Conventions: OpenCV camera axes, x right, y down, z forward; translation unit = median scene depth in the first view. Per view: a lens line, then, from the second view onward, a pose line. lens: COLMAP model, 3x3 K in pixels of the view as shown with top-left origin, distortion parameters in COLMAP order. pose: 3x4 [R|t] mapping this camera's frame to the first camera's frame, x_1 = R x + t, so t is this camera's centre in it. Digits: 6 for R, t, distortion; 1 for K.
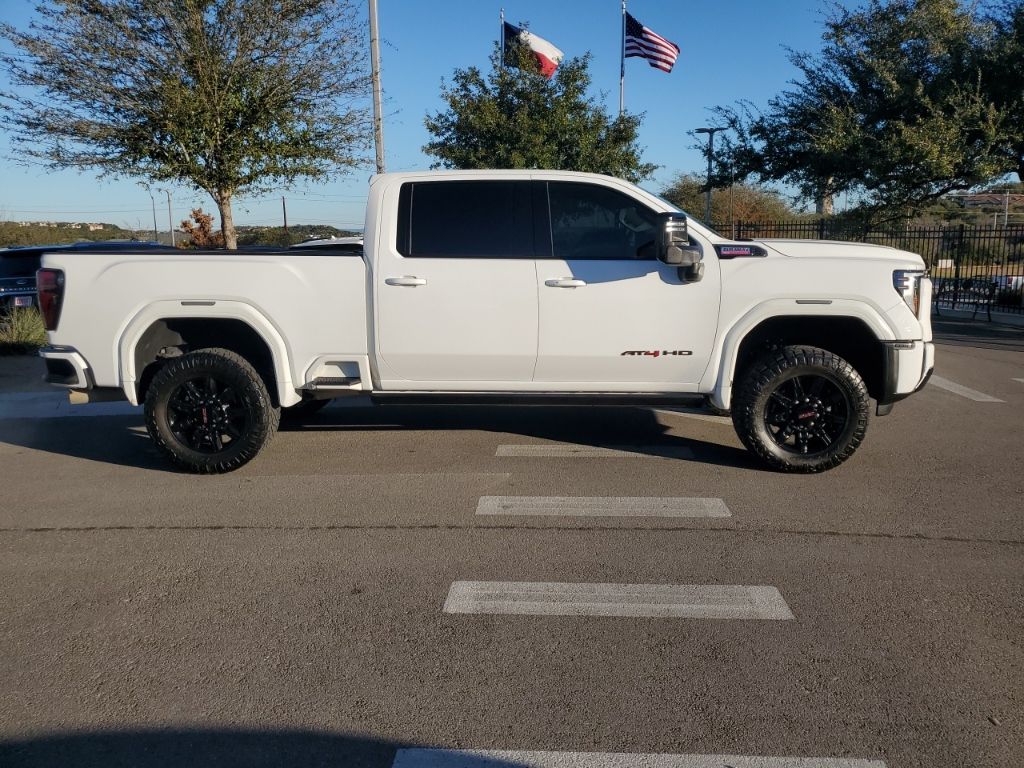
lens RADIAL K [[791.7, 0, 512.0], [0, 791.7, 384.0], [0, 0, 1]] dist [0.023770, -0.003406]
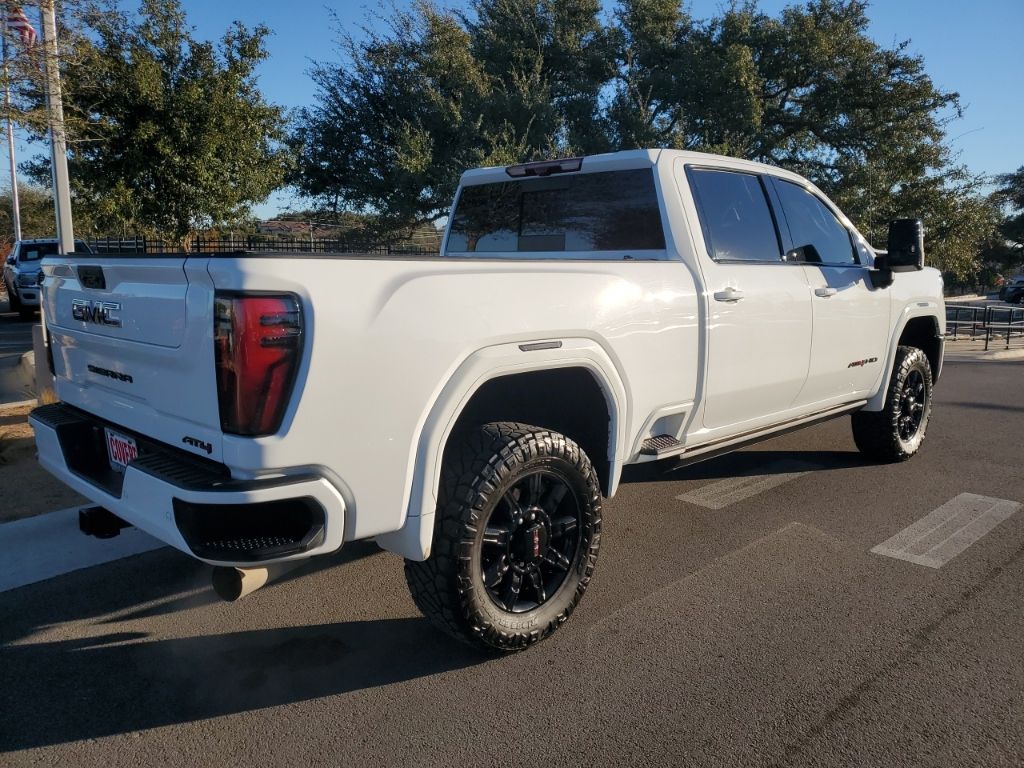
lens RADIAL K [[803.6, 0, 522.5], [0, 803.6, 378.5], [0, 0, 1]] dist [0.016933, 0.000364]
pose [[0.682010, -0.101266, 0.724298, -0.811070], [0.128191, 0.991587, 0.017931, -0.090031], [-0.720020, 0.080619, 0.689254, 0.619528]]
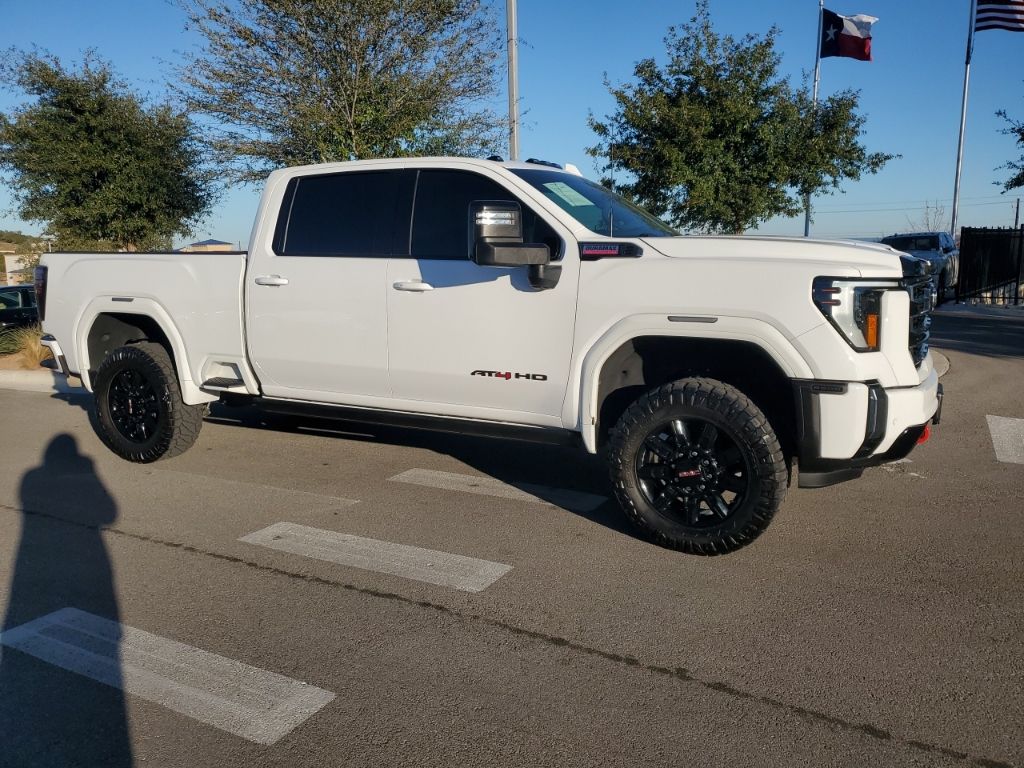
lens RADIAL K [[788.5, 0, 507.0], [0, 788.5, 379.7], [0, 0, 1]] dist [0.044316, -0.062911]
pose [[0.900883, 0.068788, -0.428577, 0.522673], [-0.077156, 0.997017, -0.002160, -0.032375], [0.427149, 0.035013, 0.903503, 0.267950]]
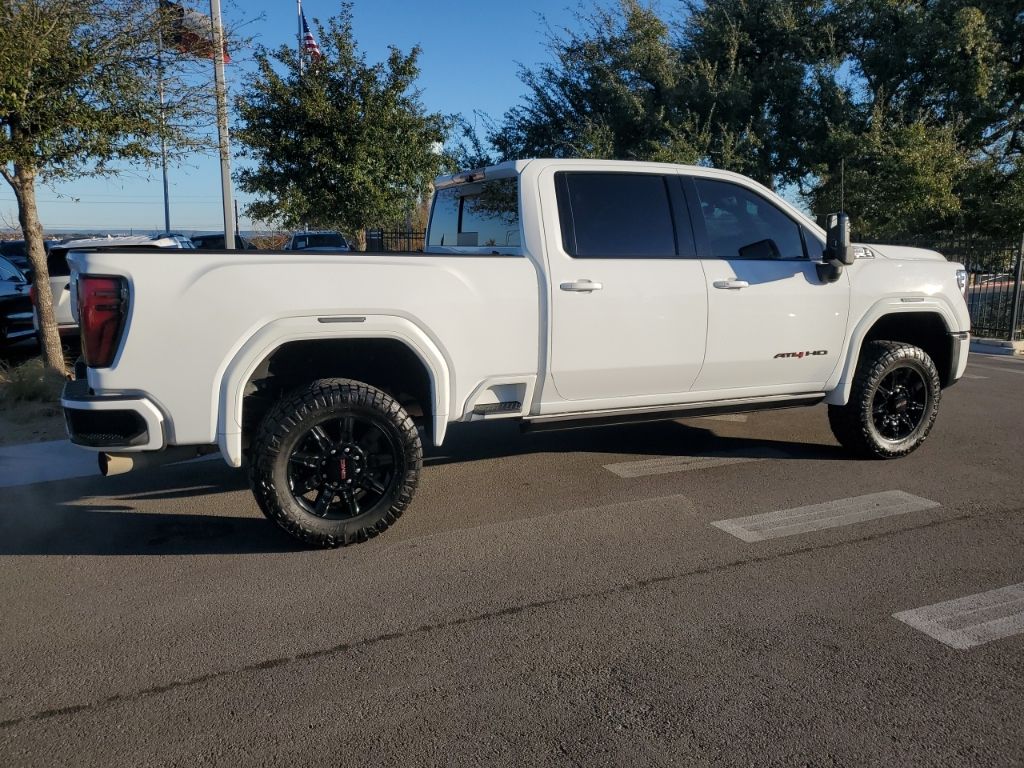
lens RADIAL K [[805.8, 0, 512.0], [0, 805.8, 384.0], [0, 0, 1]] dist [0.025574, -0.003853]
pose [[0.891398, -0.068149, 0.448068, -0.591219], [0.074541, 0.997212, 0.003377, -0.031862], [-0.447049, 0.030389, 0.893993, 0.255881]]
